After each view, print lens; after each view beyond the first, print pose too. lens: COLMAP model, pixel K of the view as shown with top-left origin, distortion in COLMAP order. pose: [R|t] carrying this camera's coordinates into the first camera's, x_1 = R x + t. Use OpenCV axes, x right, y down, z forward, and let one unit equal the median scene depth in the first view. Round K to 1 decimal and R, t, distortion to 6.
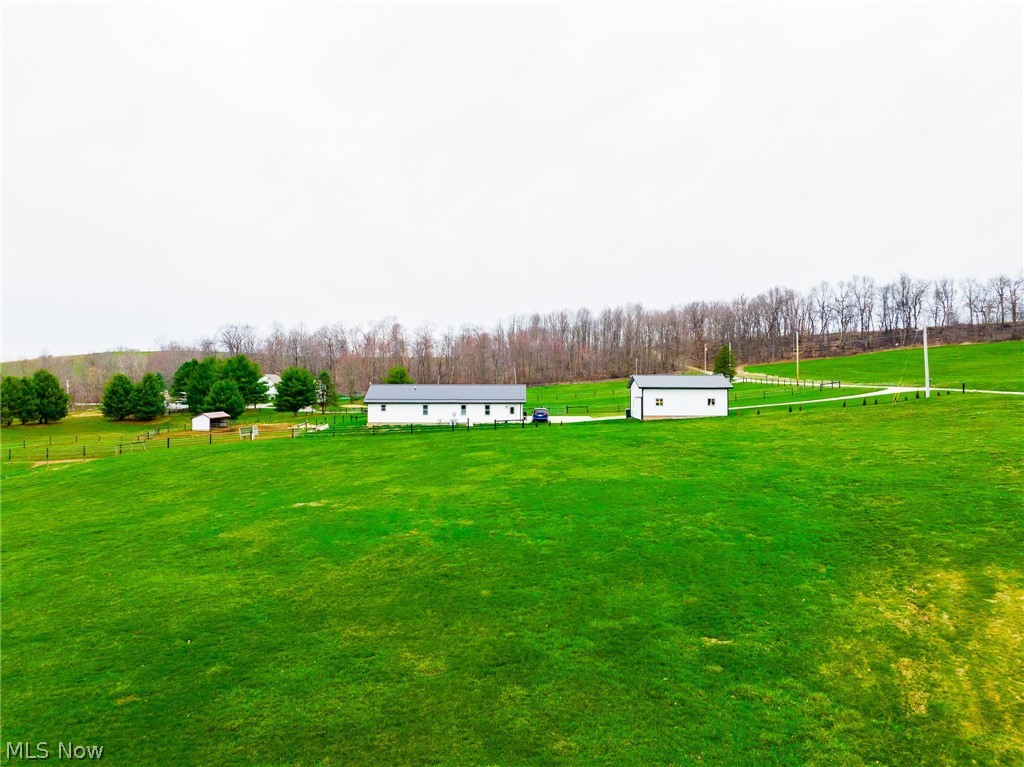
lens RADIAL K [[720.8, 0, 512.0], [0, 720.8, 383.5], [0, 0, 1]] dist [-0.043630, 0.004015]
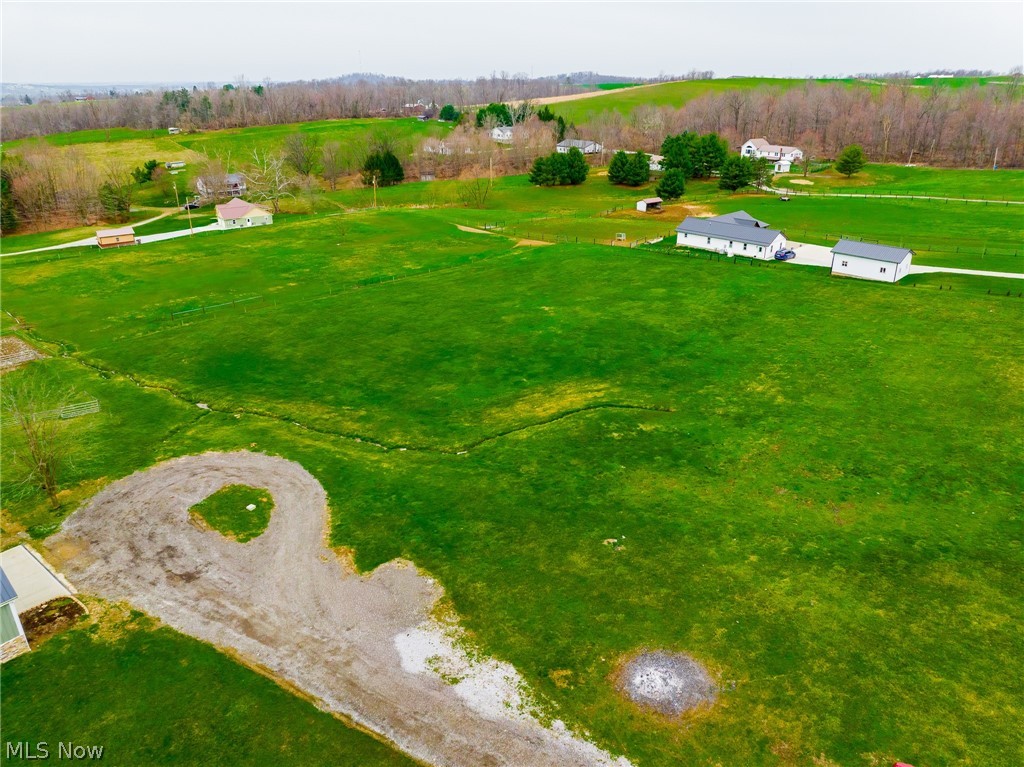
lens RADIAL K [[720.8, 0, 512.0], [0, 720.8, 383.5], [0, 0, 1]] dist [-0.043630, 0.004015]
pose [[0.713805, 0.271179, -0.645713, 0.394475], [0.003922, 0.920430, 0.390887, -0.171270], [0.700334, -0.281549, 0.655944, -0.241842]]
